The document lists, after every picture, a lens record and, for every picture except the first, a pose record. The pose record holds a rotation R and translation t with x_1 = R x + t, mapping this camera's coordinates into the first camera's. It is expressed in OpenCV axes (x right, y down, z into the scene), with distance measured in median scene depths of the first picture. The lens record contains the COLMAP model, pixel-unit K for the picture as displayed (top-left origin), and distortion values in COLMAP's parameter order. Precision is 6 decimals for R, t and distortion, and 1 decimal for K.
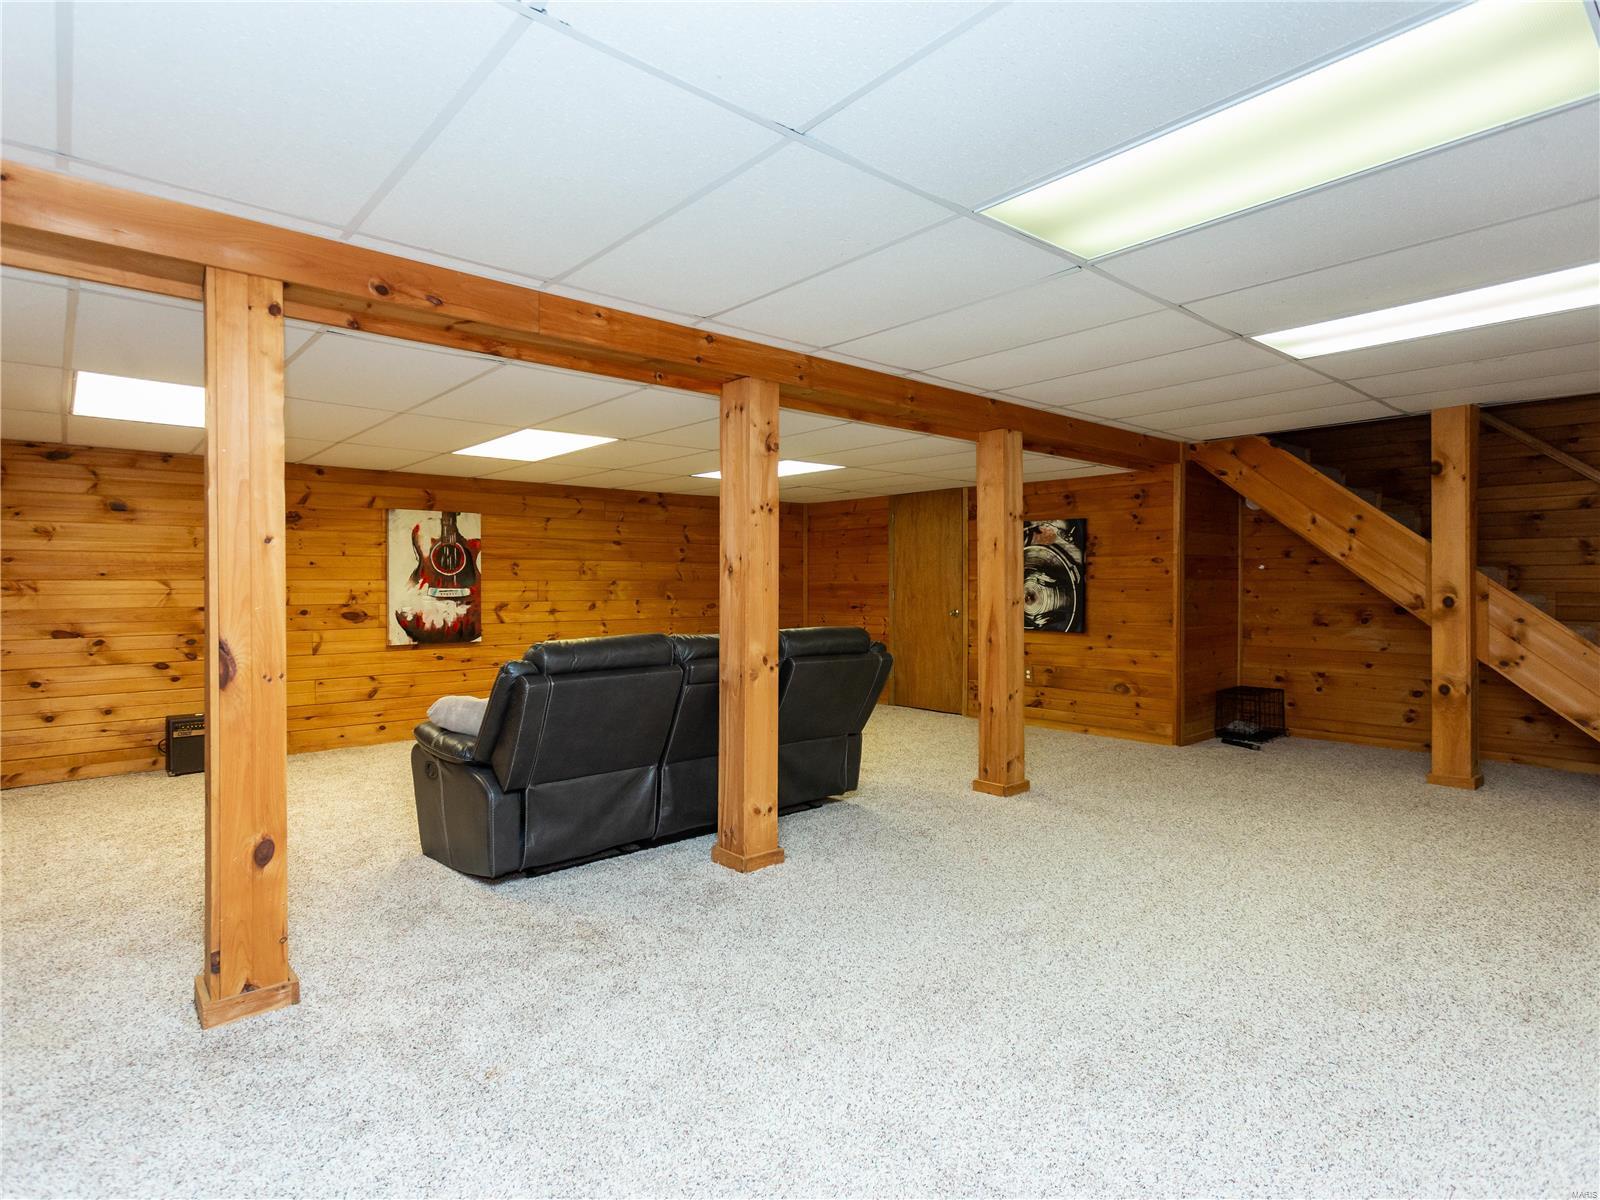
lens RADIAL K [[848.1, 0, 799.0], [0, 848.1, 597.0], [0, 0, 1]] dist [0.007445, 0.001201]
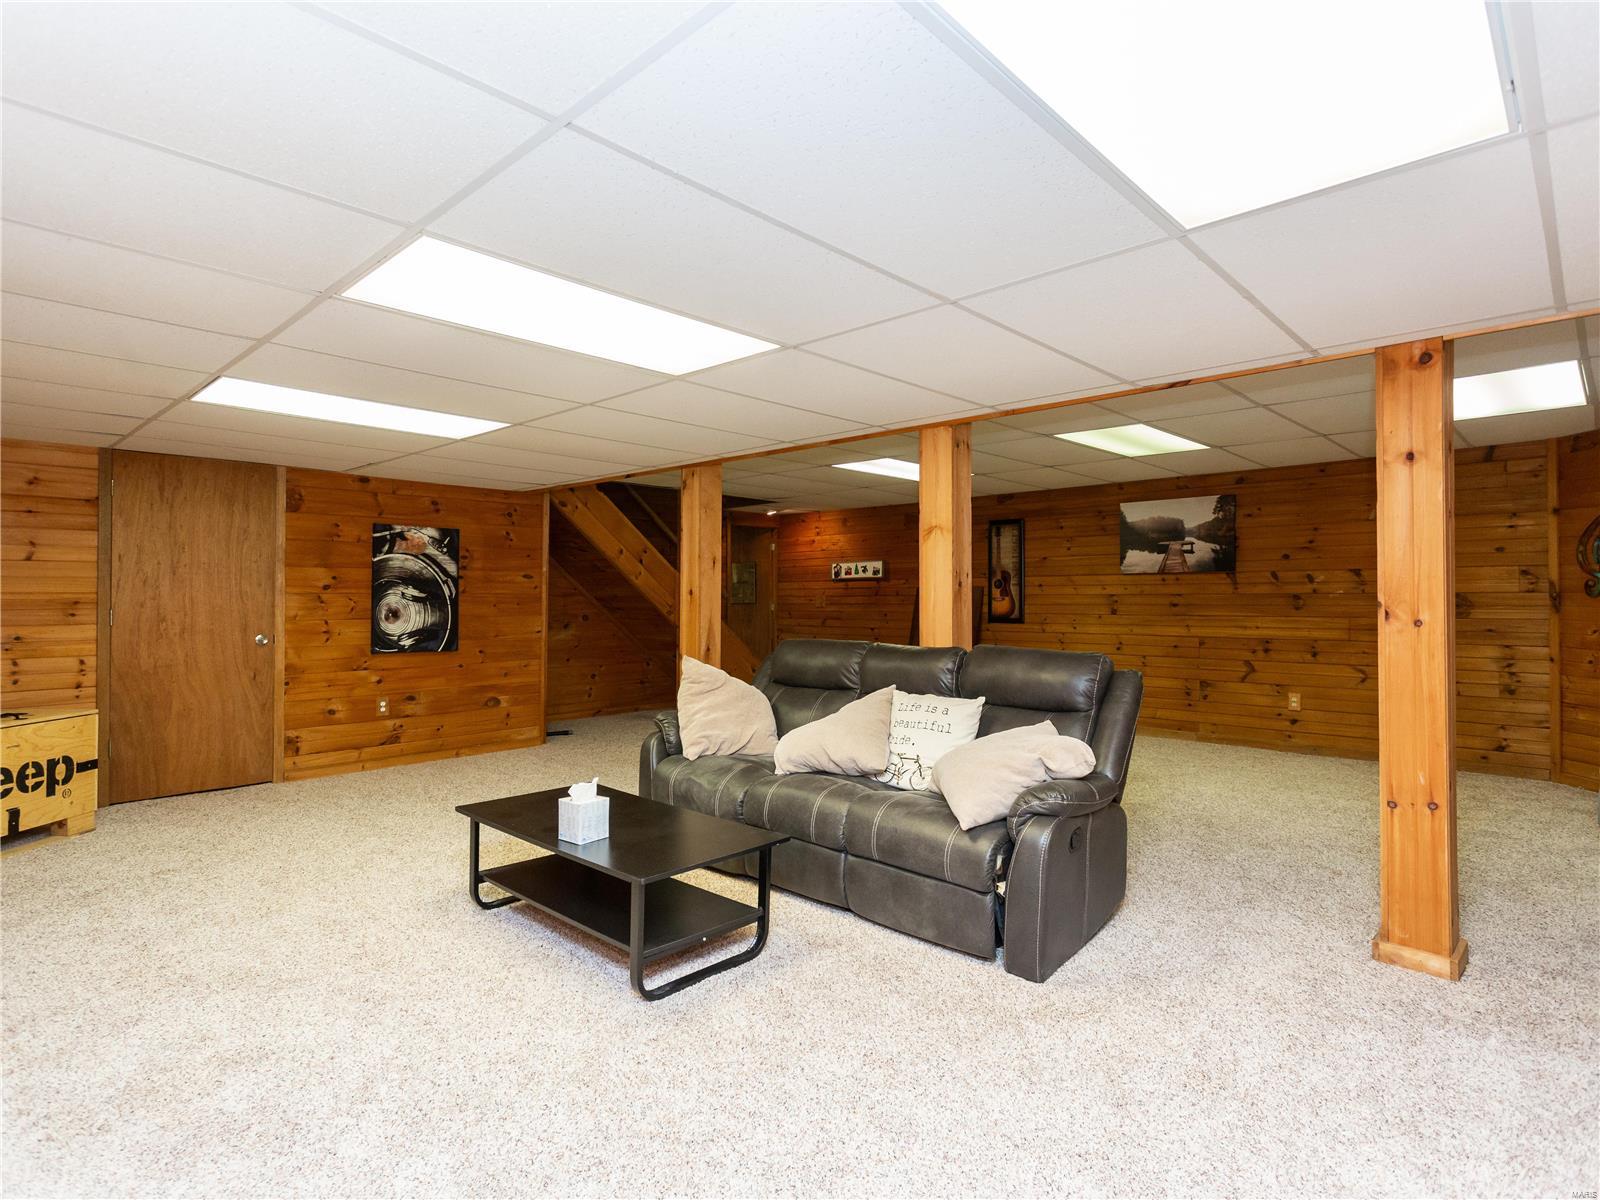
lens RADIAL K [[848.1, 0, 806.8], [0, 848.1, 591.2], [0, 0, 1]] dist [0.007445, 0.001201]
pose [[-0.086793, -0.000801, 0.996226, -0.626737], [0.004940, 0.999987, 0.001235, -0.022491], [-0.996214, 0.005028, -0.086788, 0.682710]]
